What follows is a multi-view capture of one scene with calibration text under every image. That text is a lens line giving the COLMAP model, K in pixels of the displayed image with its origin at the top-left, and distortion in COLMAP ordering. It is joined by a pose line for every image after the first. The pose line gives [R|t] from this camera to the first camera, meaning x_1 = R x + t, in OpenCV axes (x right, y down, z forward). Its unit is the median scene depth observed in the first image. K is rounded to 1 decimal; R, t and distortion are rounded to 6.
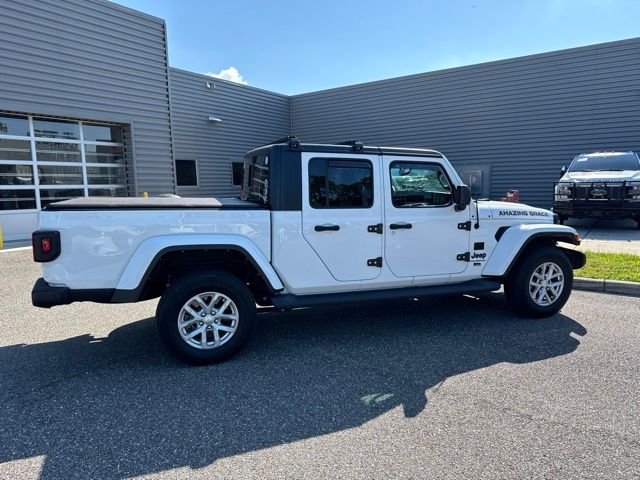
lens RADIAL K [[450.1, 0, 323.2], [0, 450.1, 239.8], [0, 0, 1]] dist [0.055080, -0.067407]
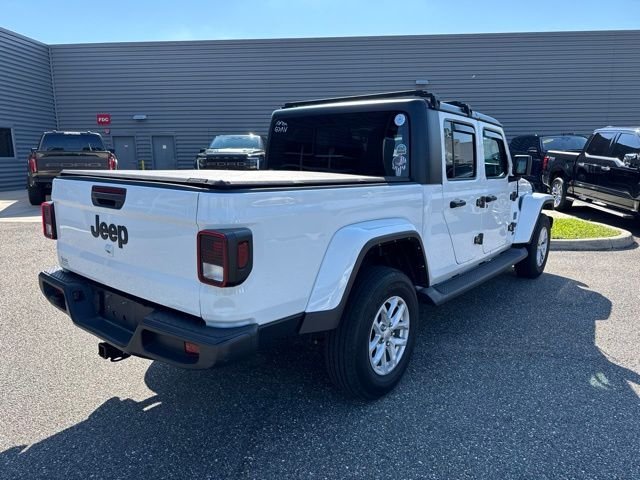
lens RADIAL K [[450.1, 0, 324.1], [0, 450.1, 241.6], [0, 0, 1]] dist [0.055080, -0.067407]
pose [[0.850861, -0.085902, 0.518321, -0.626947], [0.057164, 0.995823, 0.071201, -0.028659], [-0.522272, -0.030953, 0.852217, 0.378993]]
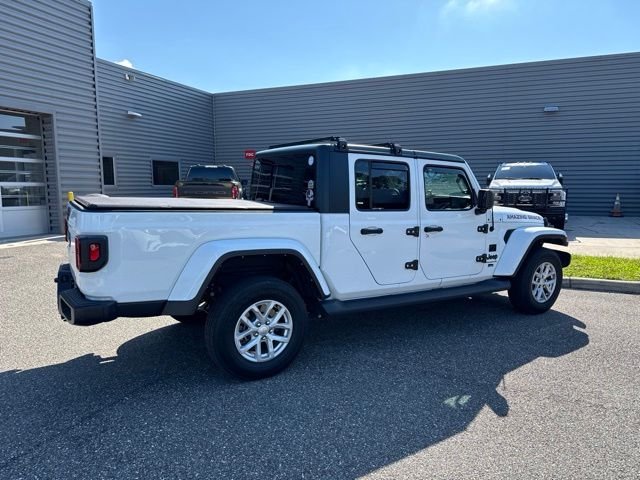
lens RADIAL K [[450.1, 0, 323.7], [0, 450.1, 240.7], [0, 0, 1]] dist [0.055080, -0.067407]
pose [[0.977669, -0.007129, 0.210029, -0.286786], [0.008052, 0.999961, -0.003537, -0.002287], [-0.209996, 0.005149, 0.977689, 0.059367]]
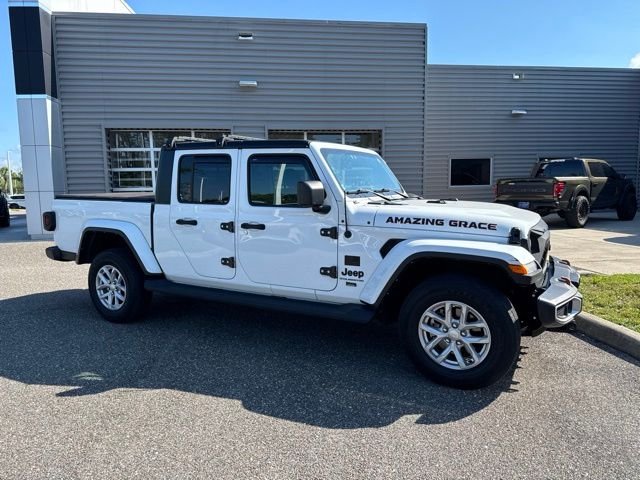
lens RADIAL K [[450.1, 0, 320.7], [0, 450.1, 239.1], [0, 0, 1]] dist [0.055080, -0.067407]
pose [[0.666962, 0.084263, -0.740312, 0.952045], [-0.086444, 0.995626, 0.035444, -0.048627], [0.740060, 0.040356, 0.671329, 0.500680]]
